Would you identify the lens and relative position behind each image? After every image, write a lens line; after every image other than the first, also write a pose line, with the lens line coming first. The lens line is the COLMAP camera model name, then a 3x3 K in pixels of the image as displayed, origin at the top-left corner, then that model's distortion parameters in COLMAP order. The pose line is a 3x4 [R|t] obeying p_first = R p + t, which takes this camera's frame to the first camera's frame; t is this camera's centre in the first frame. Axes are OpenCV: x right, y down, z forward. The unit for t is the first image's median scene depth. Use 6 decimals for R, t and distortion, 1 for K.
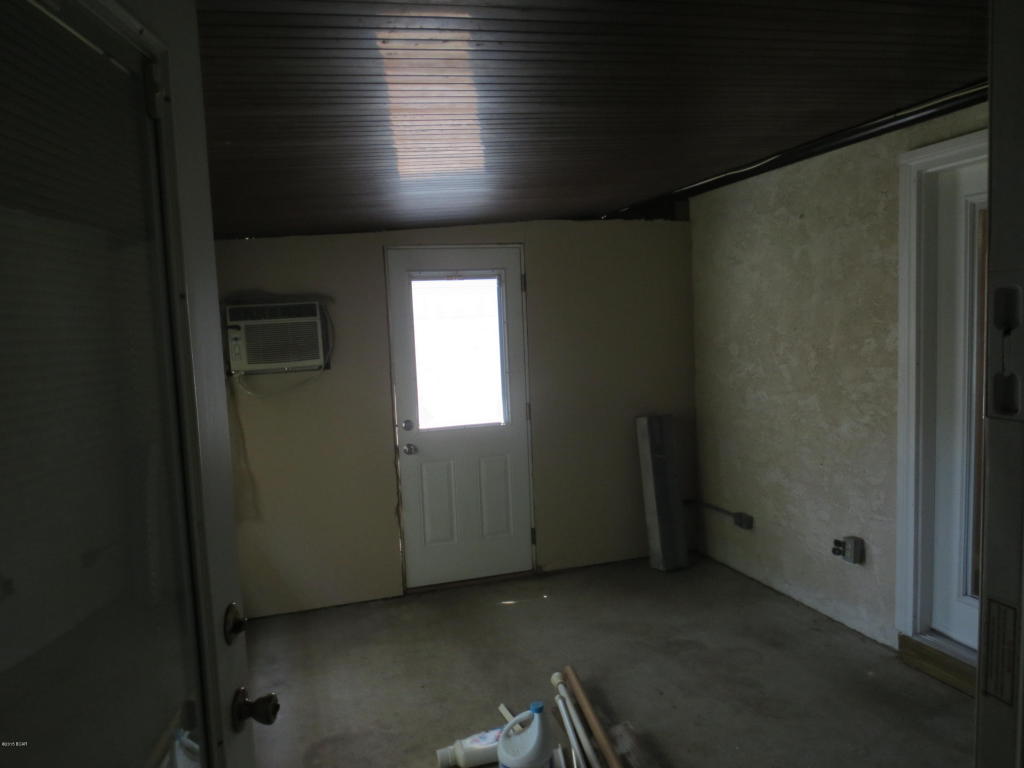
lens RADIAL K [[733.0, 0, 514.3], [0, 733.0, 389.2], [0, 0, 1]] dist [-0.030746, 0.020803]
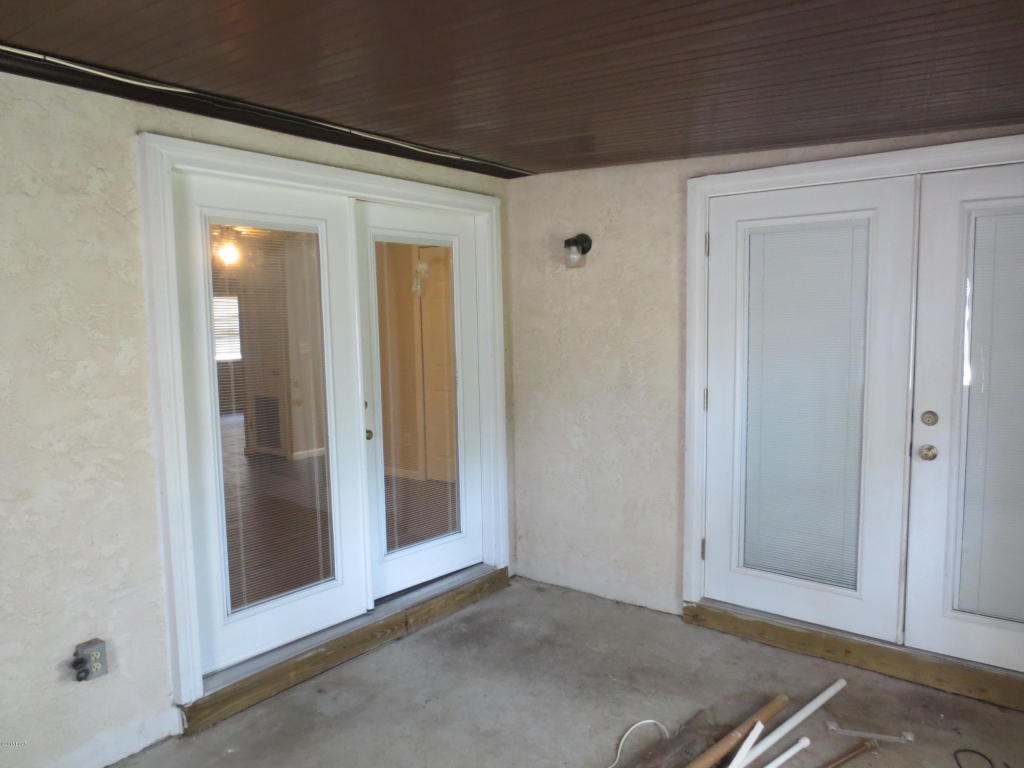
lens RADIAL K [[733.0, 0, 514.7], [0, 733.0, 379.8], [0, 0, 1]] dist [-0.030746, 0.020803]
pose [[-0.560582, -0.022155, 0.827802, -0.356139], [0.110167, 0.988761, 0.101067, -0.076970], [-0.820738, 0.147853, -0.551841, 1.052419]]
